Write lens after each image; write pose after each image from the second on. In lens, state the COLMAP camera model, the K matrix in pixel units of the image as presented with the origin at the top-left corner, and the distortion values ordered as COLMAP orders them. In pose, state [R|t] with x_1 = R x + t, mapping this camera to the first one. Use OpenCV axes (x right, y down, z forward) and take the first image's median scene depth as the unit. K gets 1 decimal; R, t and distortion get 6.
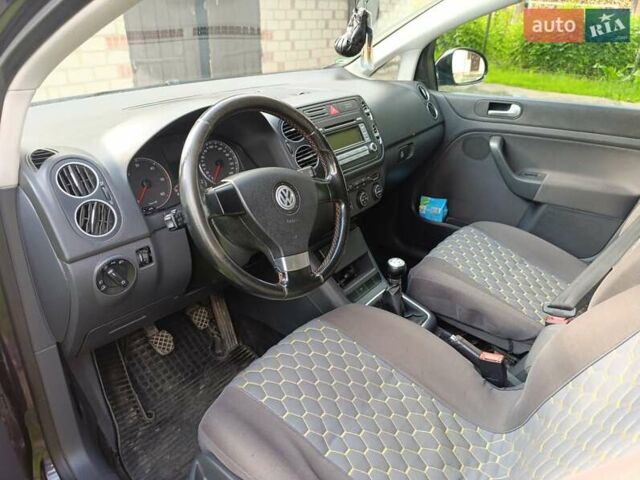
lens RADIAL K [[449.3, 0, 320.0], [0, 449.3, 240.0], [0, 0, 1]] dist [-0.001655, -0.000616]
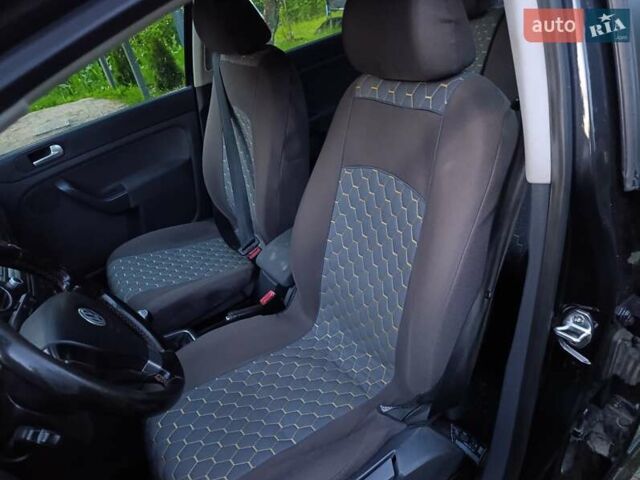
lens RADIAL K [[449.3, 0, 320.0], [0, 449.3, 240.0], [0, 0, 1]] dist [-0.001655, -0.000616]
pose [[0.260611, -0.580908, 0.771121, -0.368422], [0.598598, 0.723890, 0.343023, -0.162279], [-0.757471, 0.372196, 0.536384, 0.106594]]
